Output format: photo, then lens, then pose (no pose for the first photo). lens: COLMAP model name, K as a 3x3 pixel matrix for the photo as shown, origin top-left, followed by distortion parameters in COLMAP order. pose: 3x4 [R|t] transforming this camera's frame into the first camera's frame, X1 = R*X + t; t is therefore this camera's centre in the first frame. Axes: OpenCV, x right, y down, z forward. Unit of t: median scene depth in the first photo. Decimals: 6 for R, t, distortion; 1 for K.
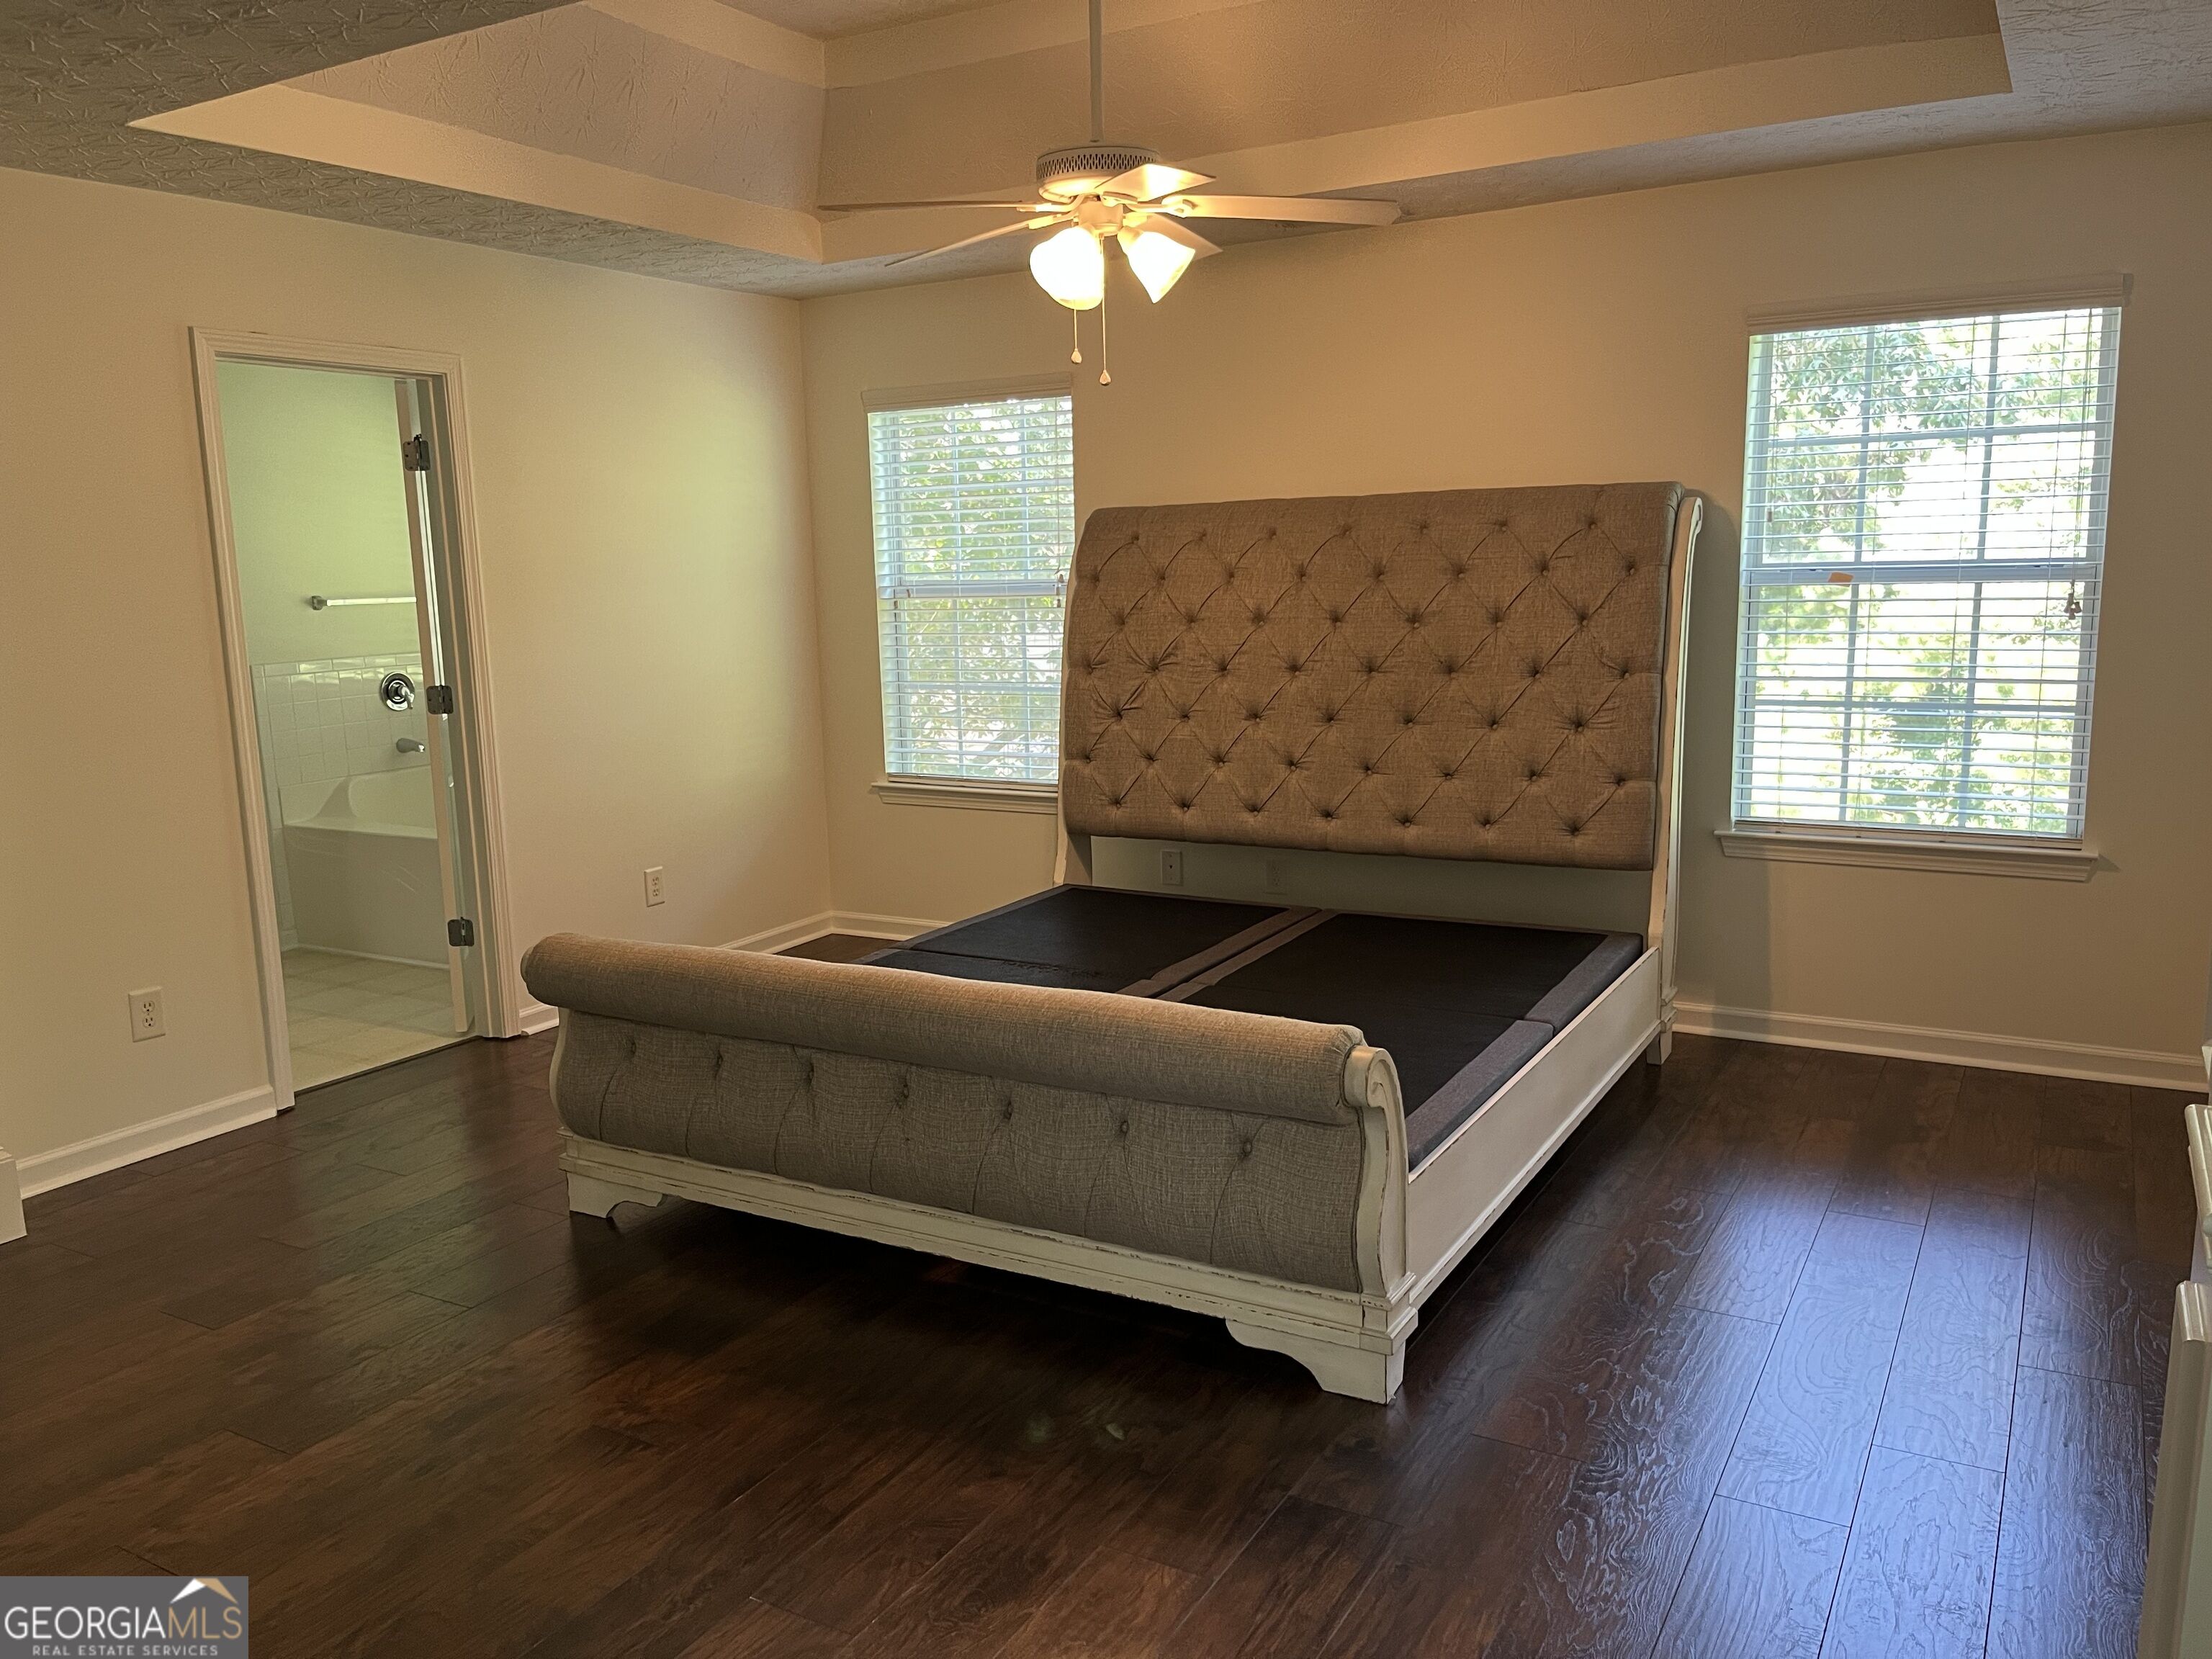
lens RADIAL K [[1682.8, 0, 1088.7], [0, 1682.8, 834.7], [0, 0, 1]] dist [0.053805, -0.087762]
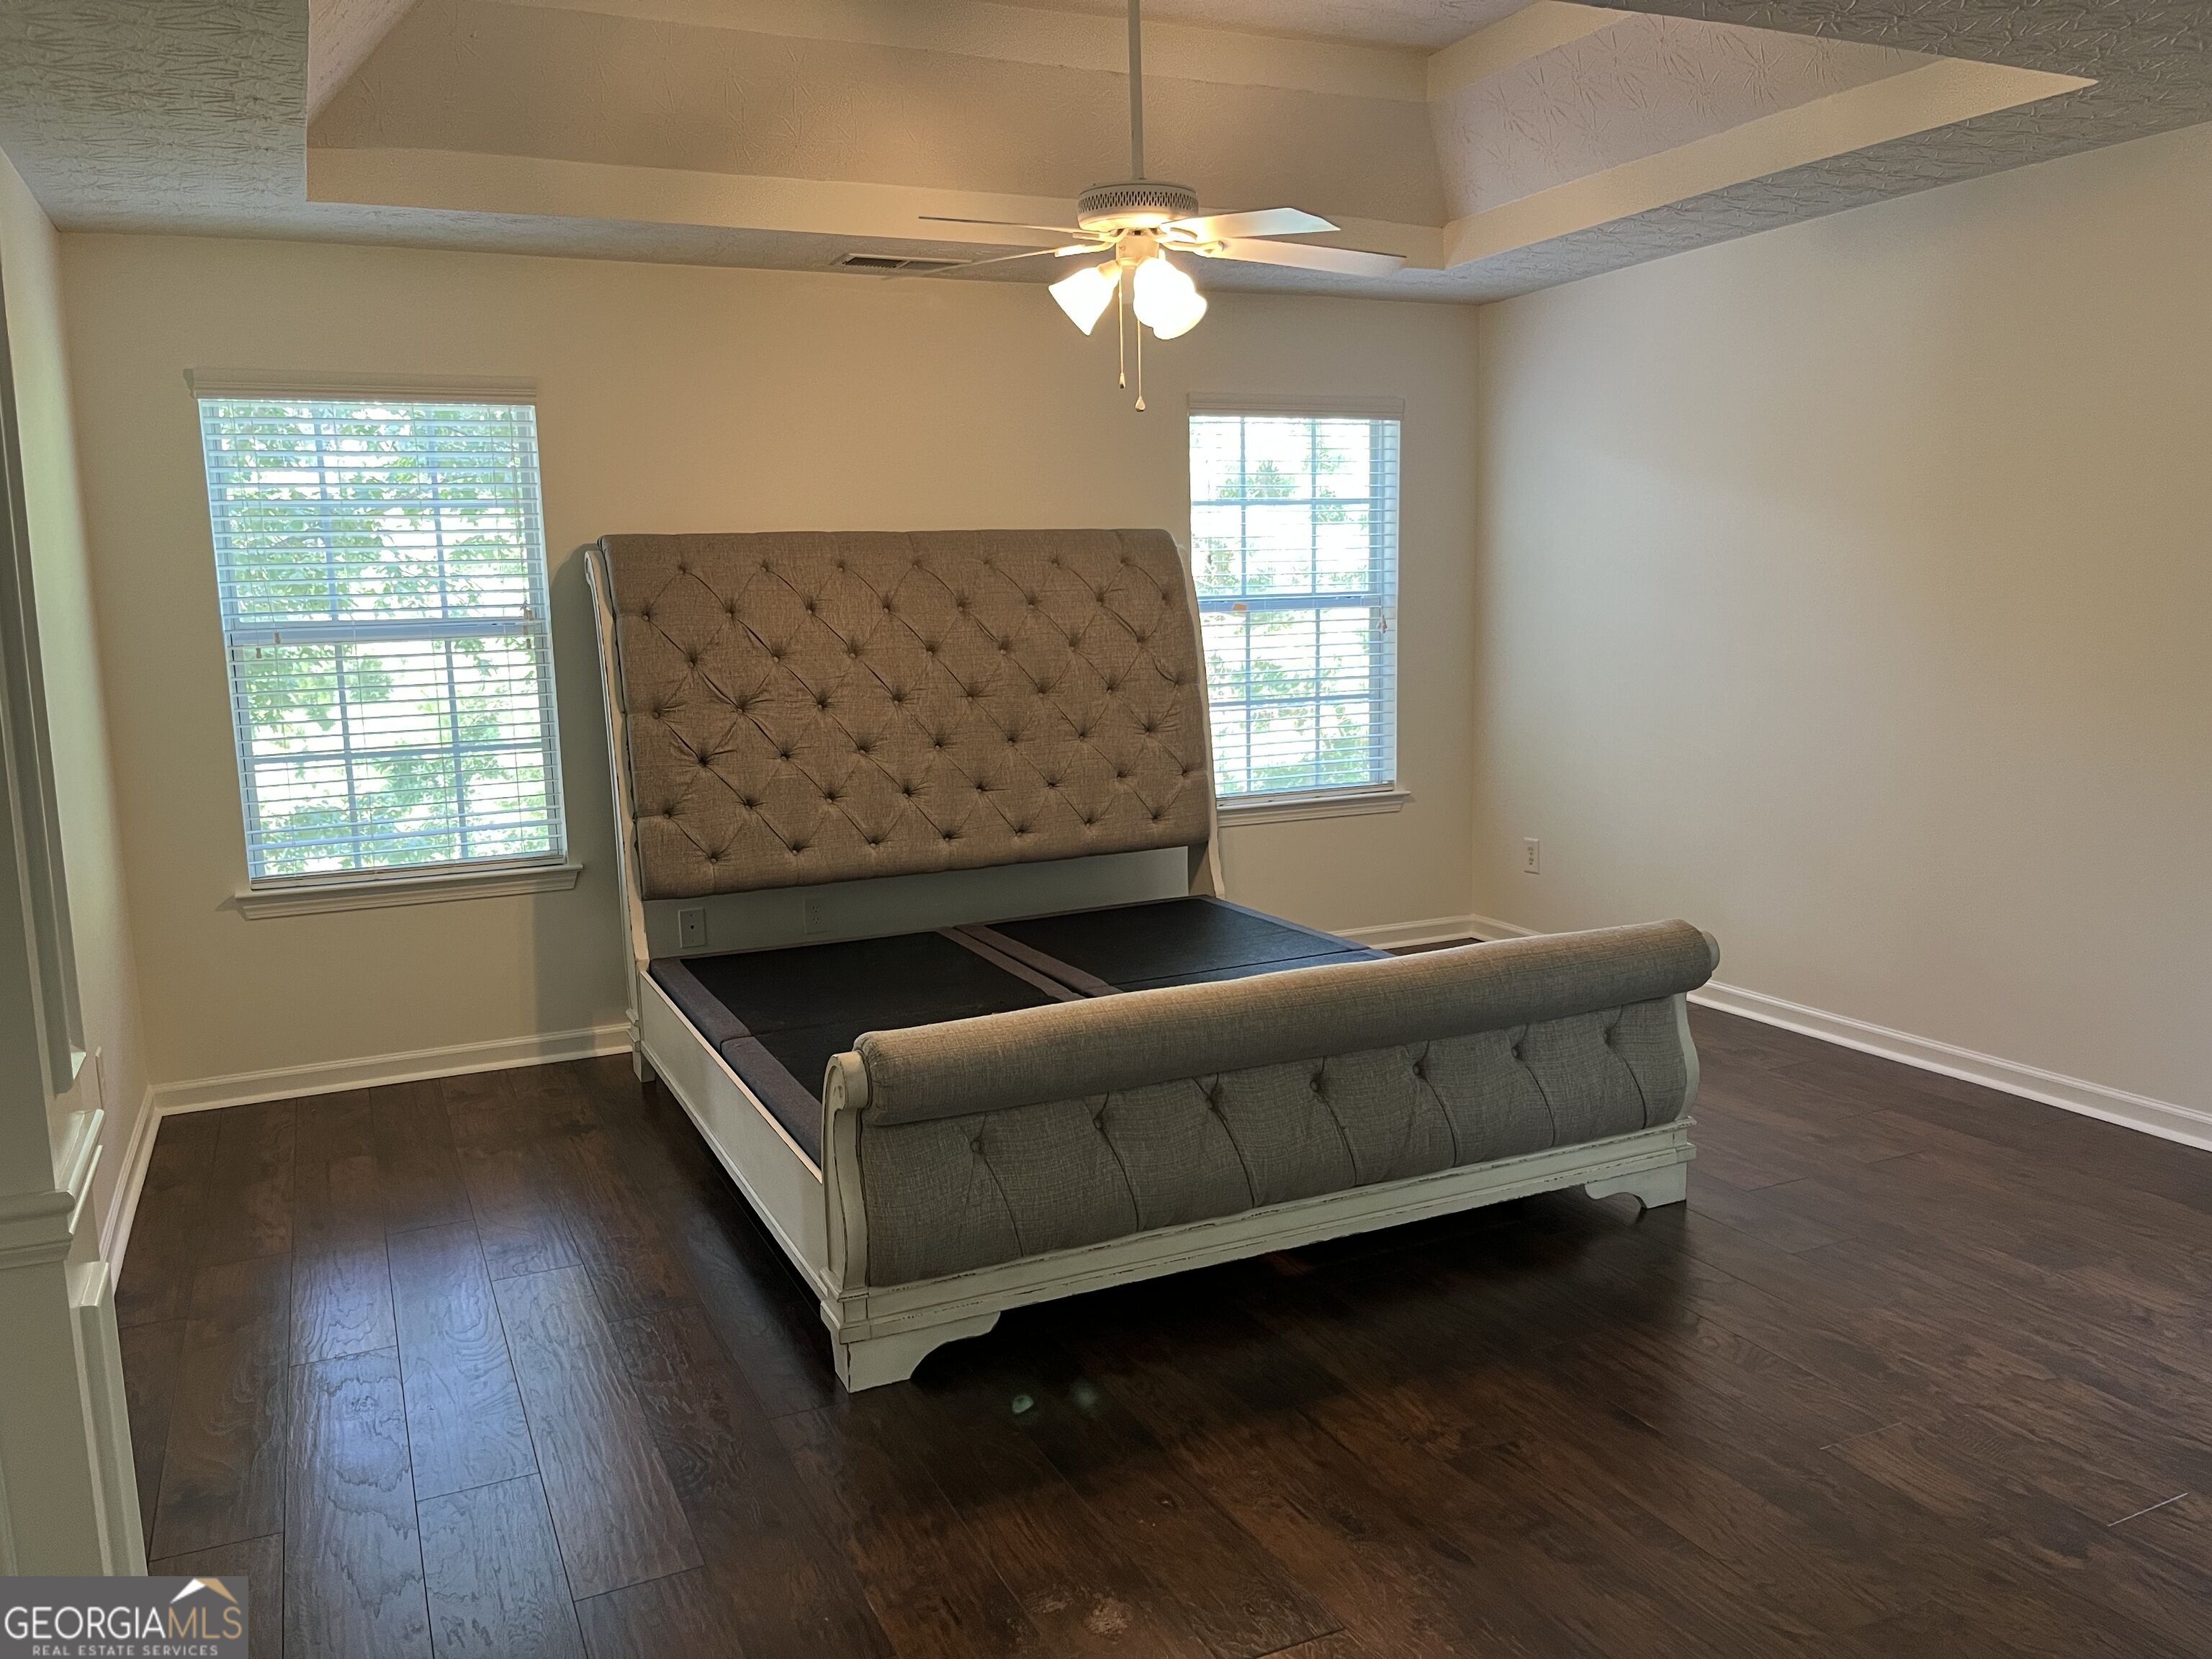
lens RADIAL K [[1682.8, 0, 1095.3], [0, 1682.8, 834.9], [0, 0, 1]] dist [0.053805, -0.087762]
pose [[0.567071, -0.111568, 0.816078, -0.682202], [0.143155, 0.989055, 0.035742, -0.037865], [-0.811134, 0.096557, 0.576835, 0.340915]]
